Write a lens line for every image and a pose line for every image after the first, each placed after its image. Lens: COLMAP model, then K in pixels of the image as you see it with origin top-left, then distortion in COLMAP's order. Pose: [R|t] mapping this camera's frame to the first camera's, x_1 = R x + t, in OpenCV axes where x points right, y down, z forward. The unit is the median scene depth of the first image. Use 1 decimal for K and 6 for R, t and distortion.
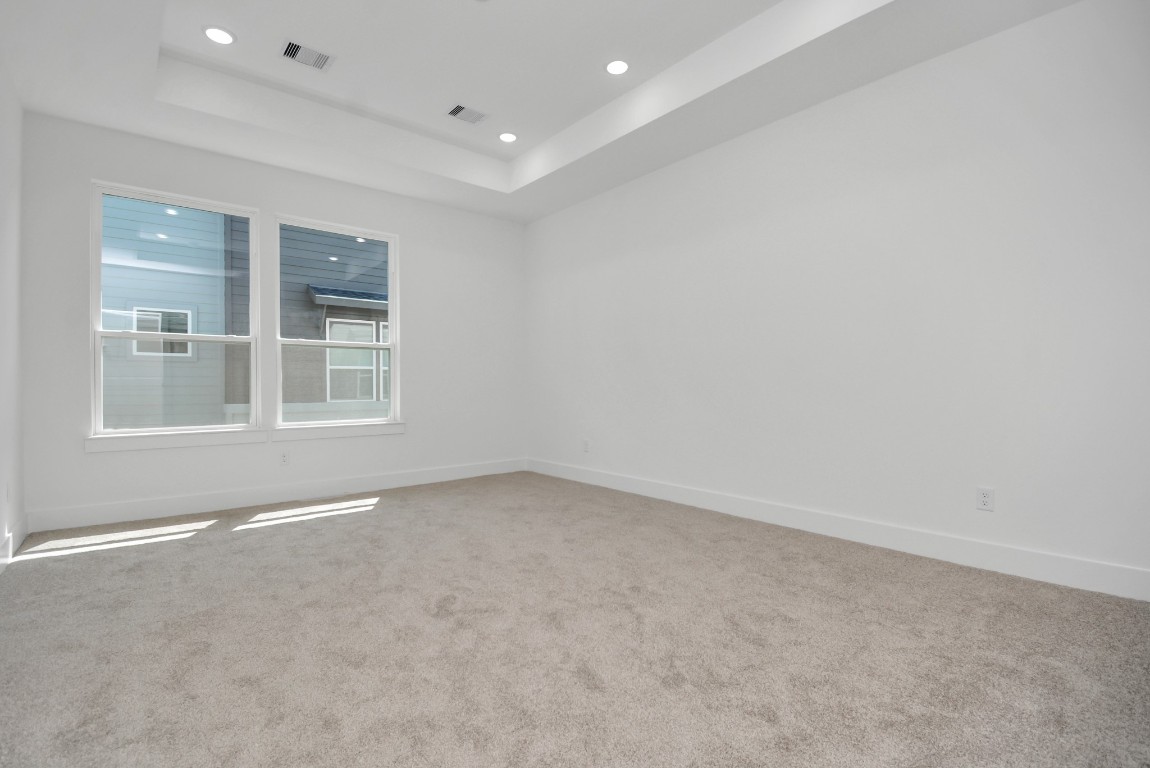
lens RADIAL K [[541.7, 0, 568.3], [0, 541.7, 382.3], [0, 0, 1]] dist [0.029517, -0.028802]
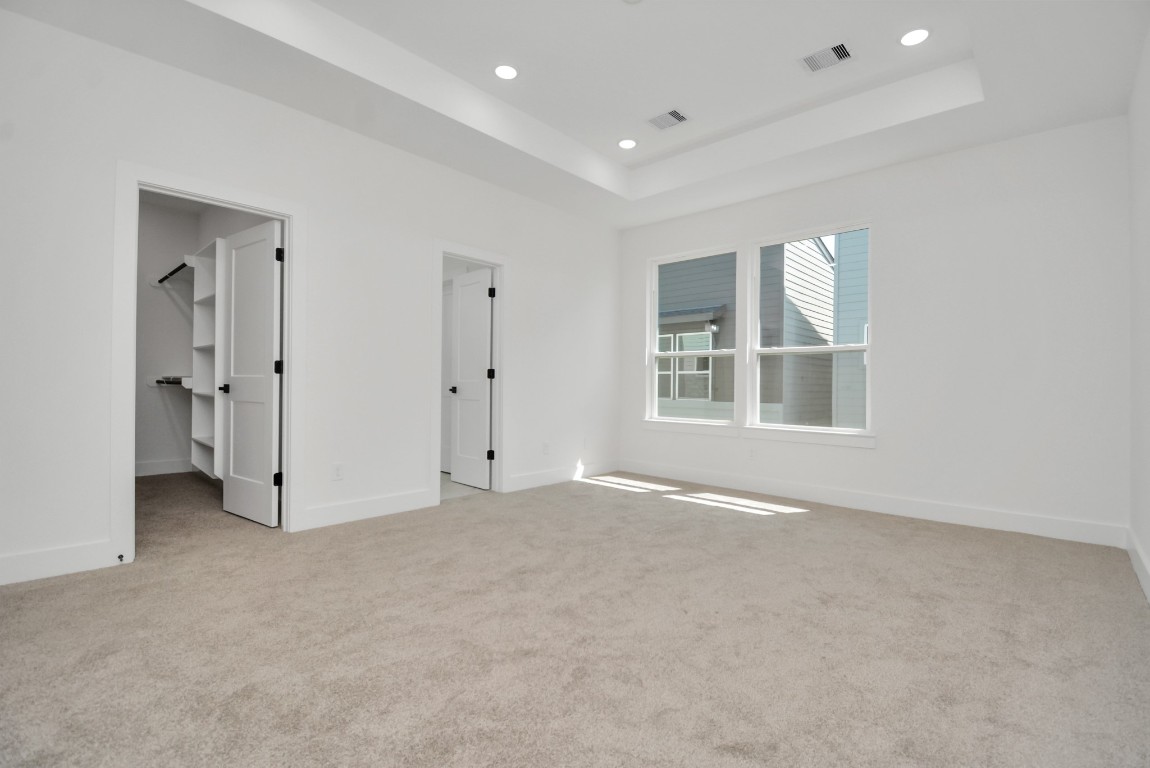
lens RADIAL K [[541.7, 0, 568.3], [0, 541.7, 382.3], [0, 0, 1]] dist [0.029517, -0.028802]
pose [[0.098428, -0.005851, -0.995127, 0.636663], [-0.013691, 0.999880, -0.007233, 0.004178], [0.995050, 0.014336, 0.098336, 0.572257]]
